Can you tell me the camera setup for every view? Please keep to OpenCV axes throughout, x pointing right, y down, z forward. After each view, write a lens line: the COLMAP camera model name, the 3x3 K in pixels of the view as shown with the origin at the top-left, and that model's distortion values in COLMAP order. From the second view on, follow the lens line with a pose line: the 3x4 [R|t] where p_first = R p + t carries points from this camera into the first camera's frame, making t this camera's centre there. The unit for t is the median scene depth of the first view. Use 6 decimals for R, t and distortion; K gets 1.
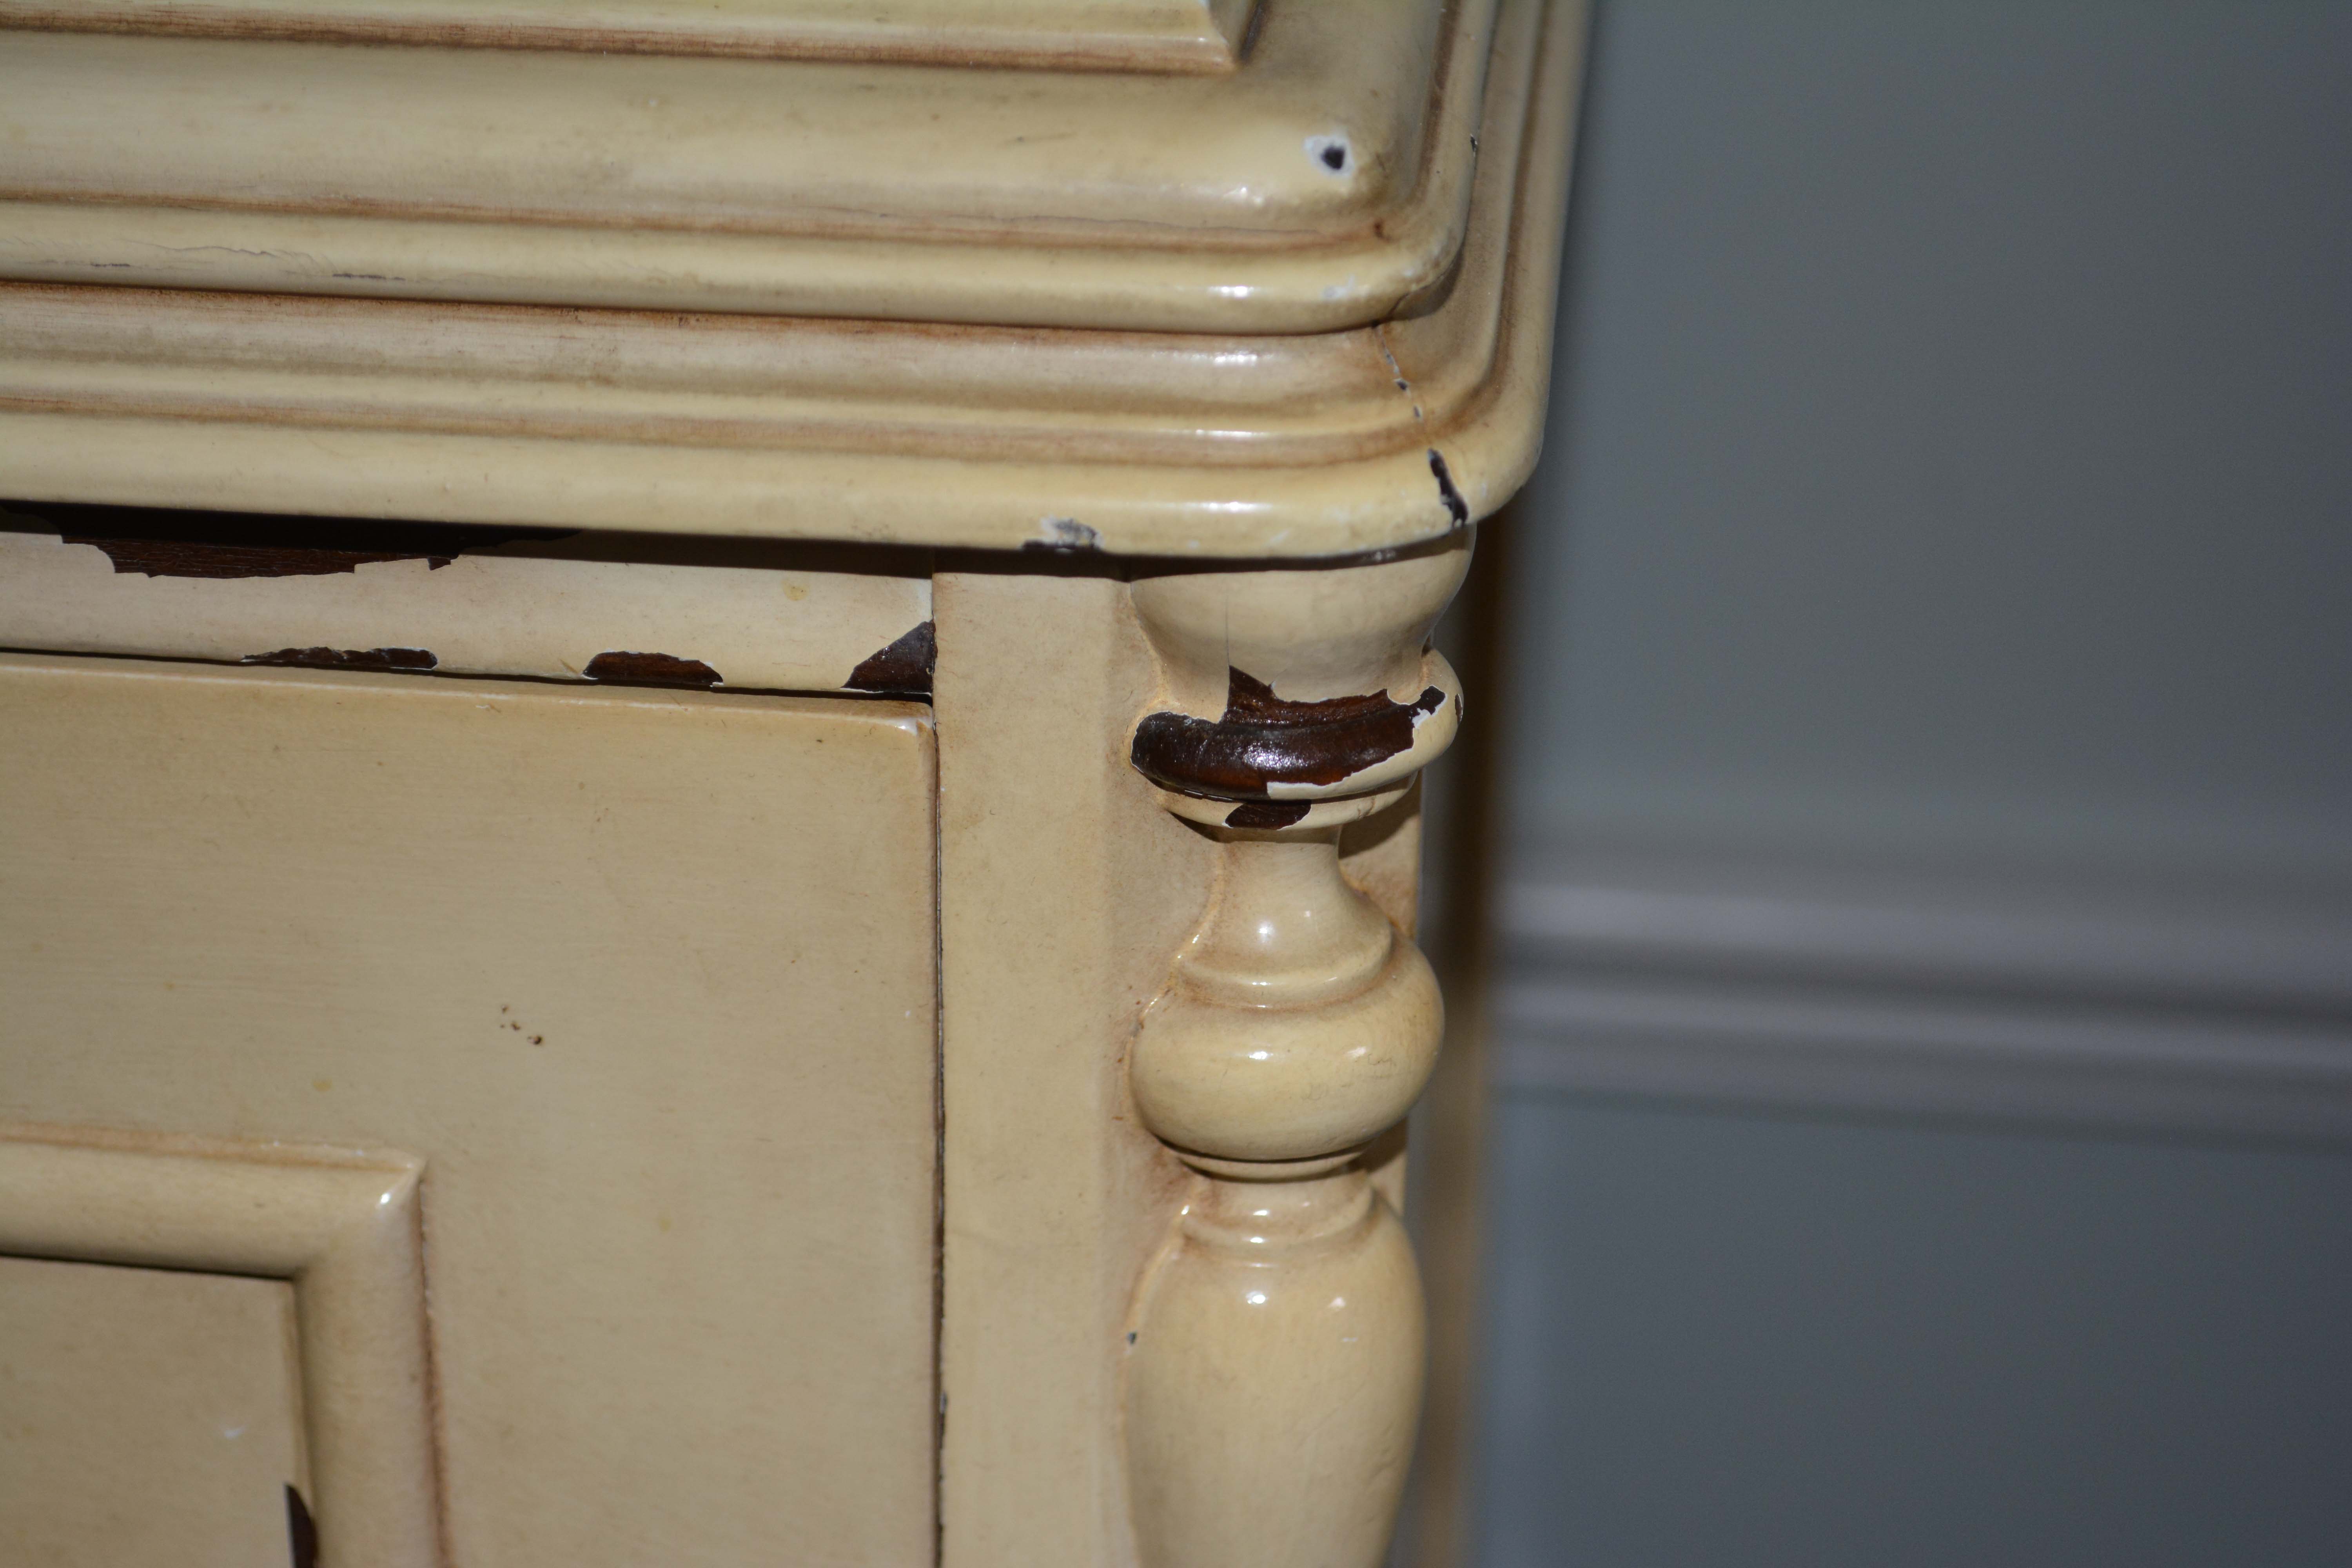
lens RADIAL K [[3642.6, 0, 1176.5], [0, 3642.6, 773.9], [0, 0, 1]] dist [0.008019, 0.000000]
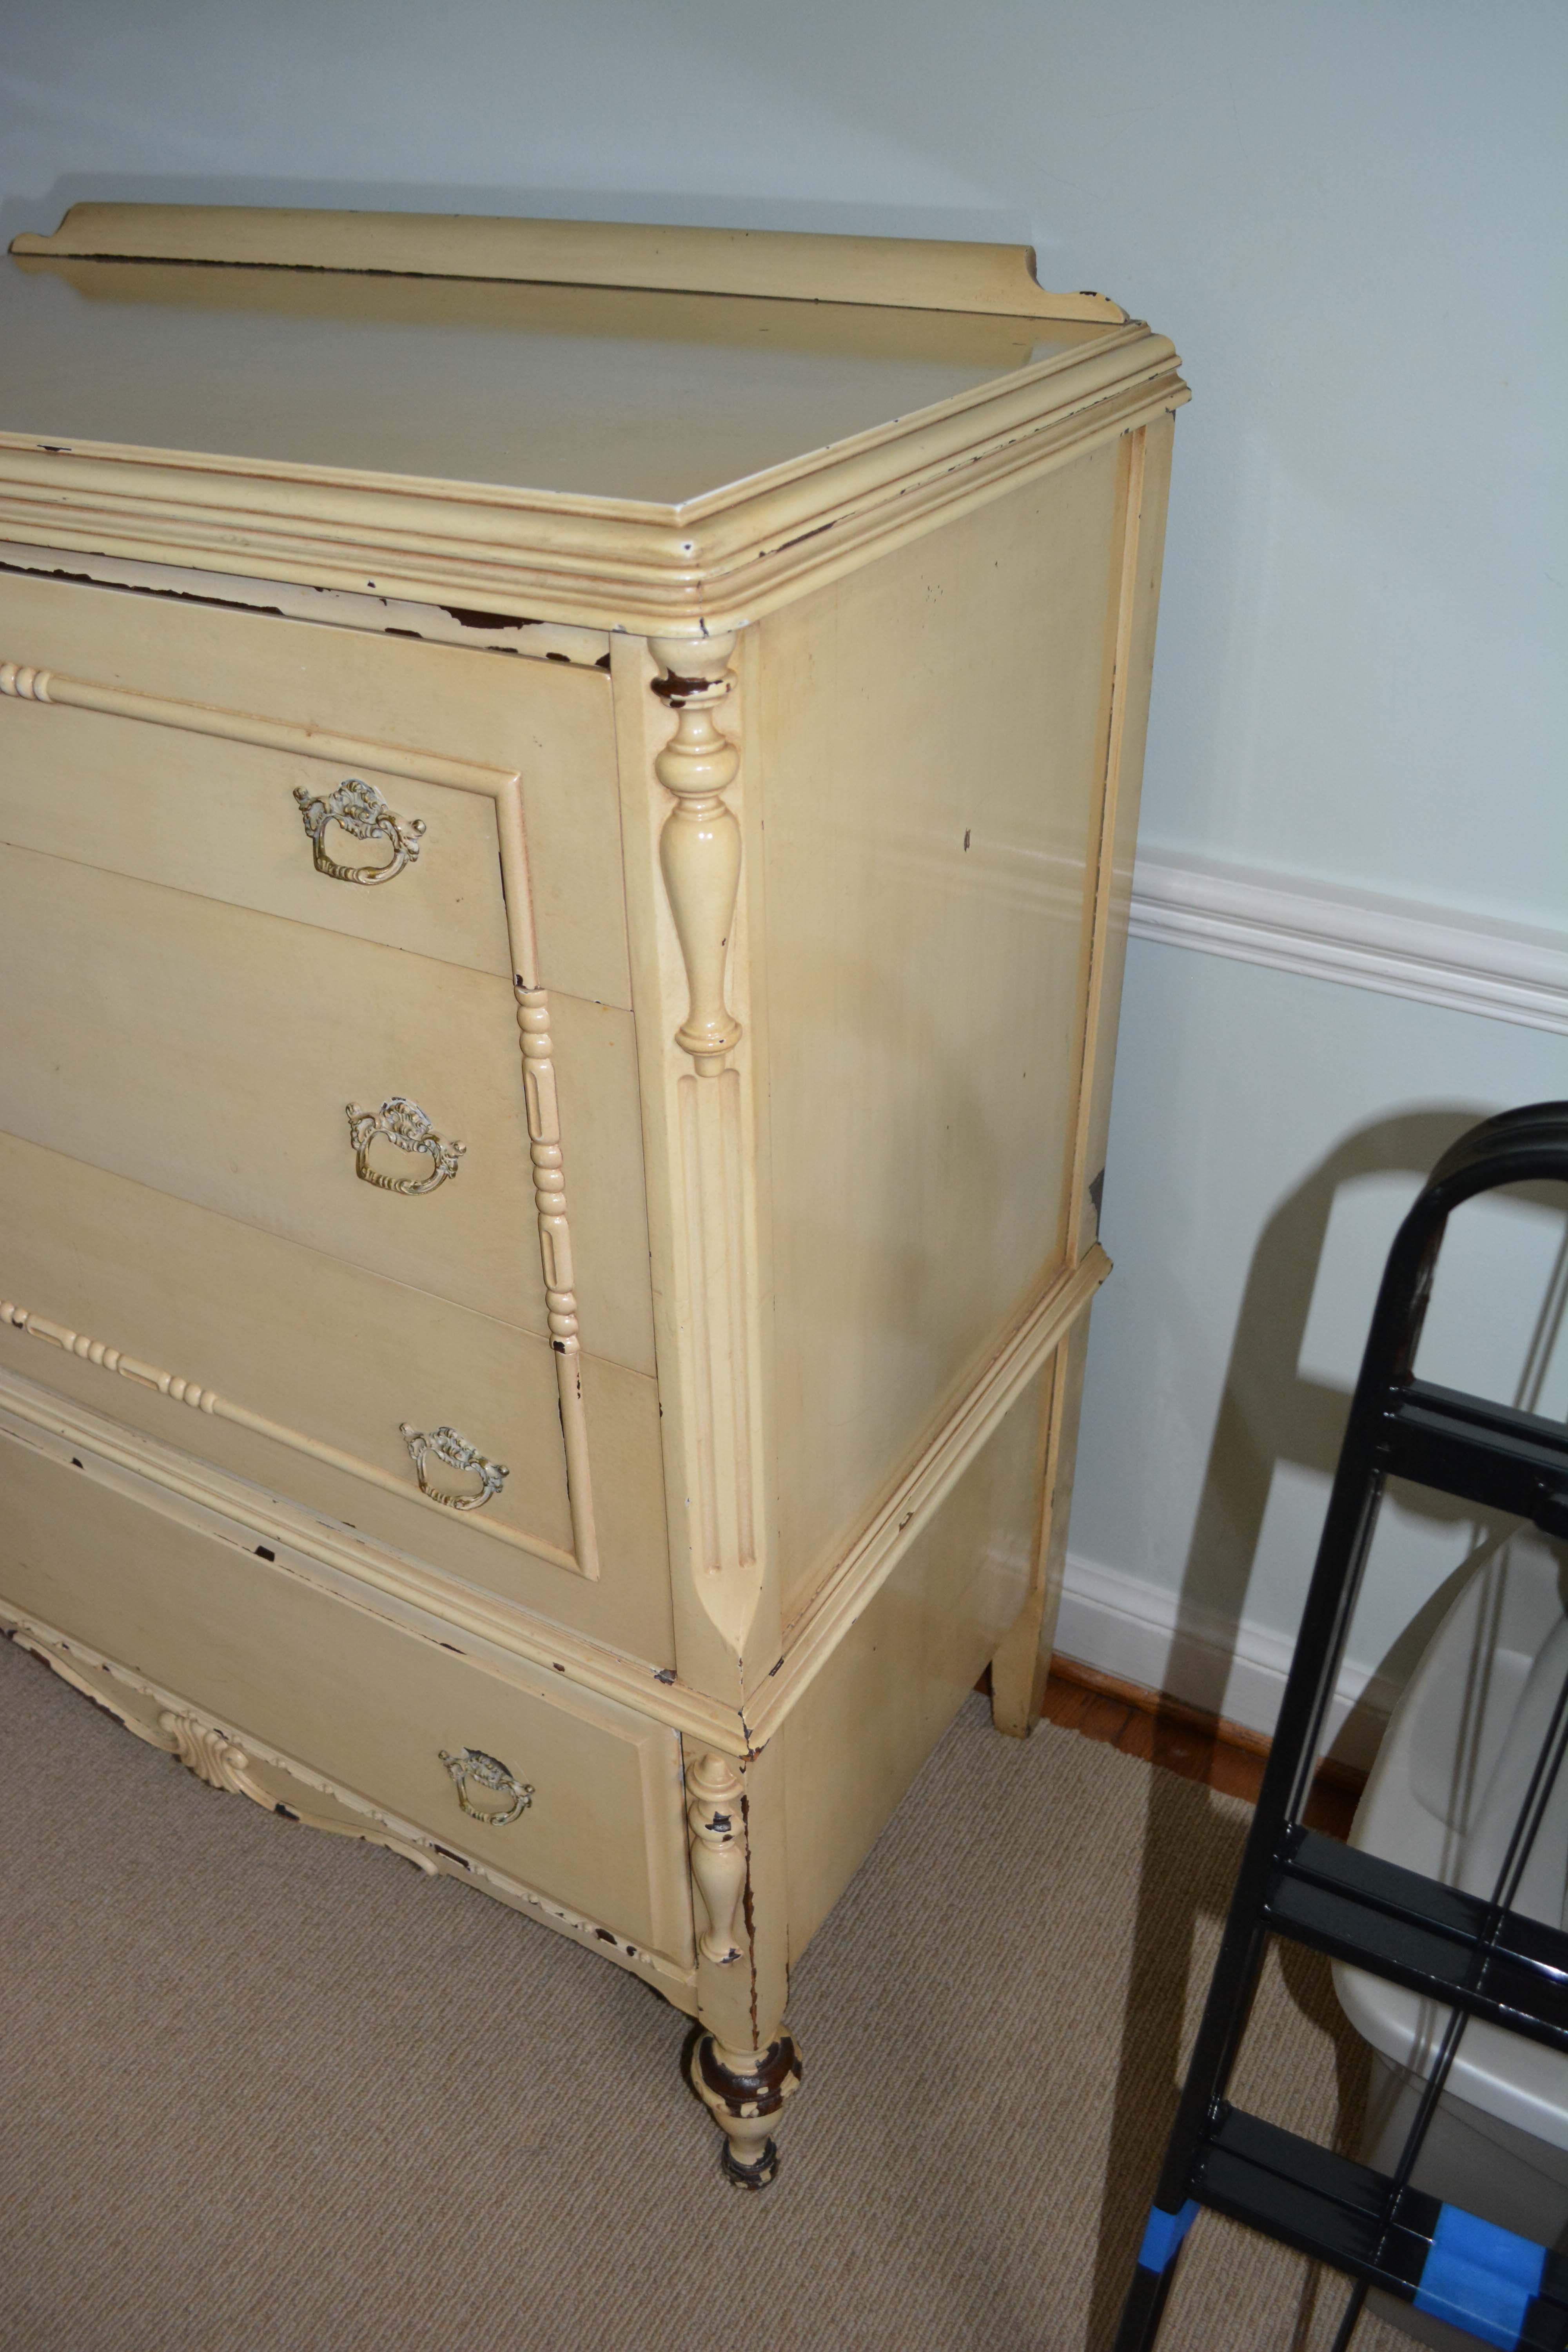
lens RADIAL K [[1921.9, 0, 773.0], [0, 1921.9, 1187.1], [0, 0, 1]] dist [-0.066071, 0.000031]
pose [[0.905331, 0.196307, -0.376616, 1.069427], [-0.123505, 0.970132, 0.208783, 0.076971], [0.406353, -0.142503, 0.902536, -1.036524]]
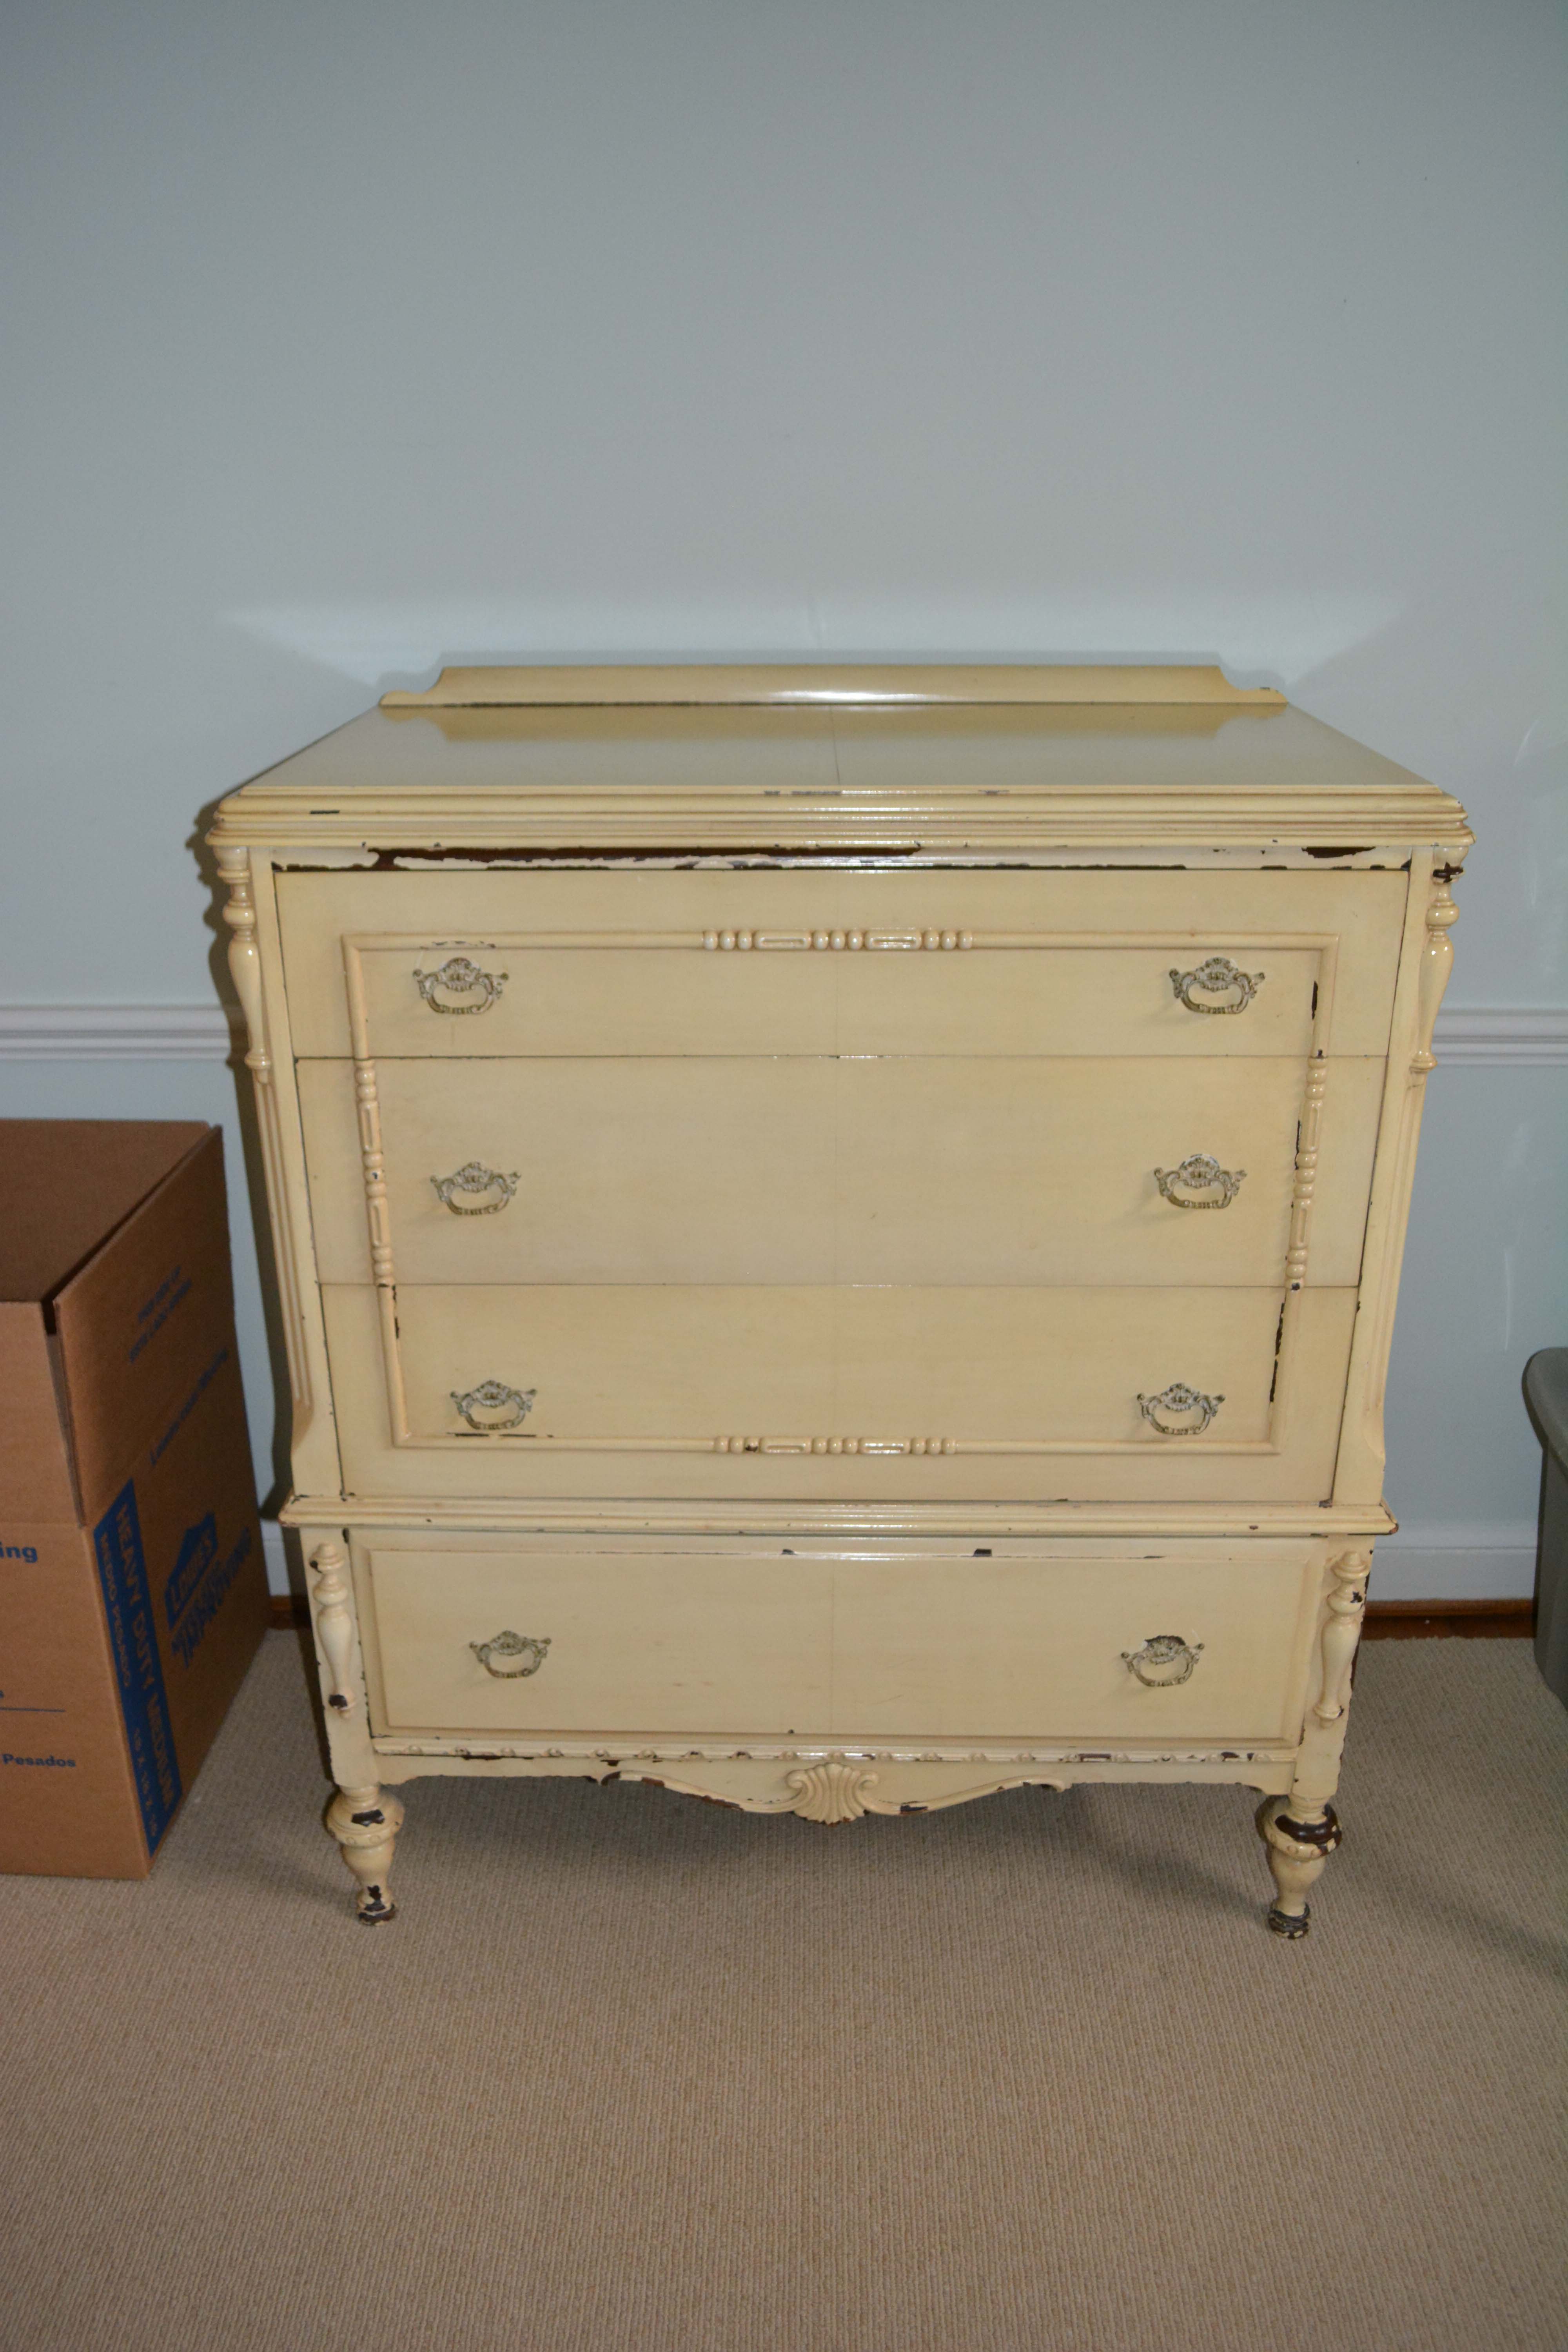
lens RADIAL K [[1835.2, 0, 784.1], [0, 1835.2, 1189.3], [0, 0, 1]] dist [-0.068787, 0.000232]
pose [[0.996532, -0.058667, 0.059004, -1.801065], [0.058874, 0.998264, -0.001781, 0.641496], [-0.058797, 0.005248, 0.998256, -3.101475]]
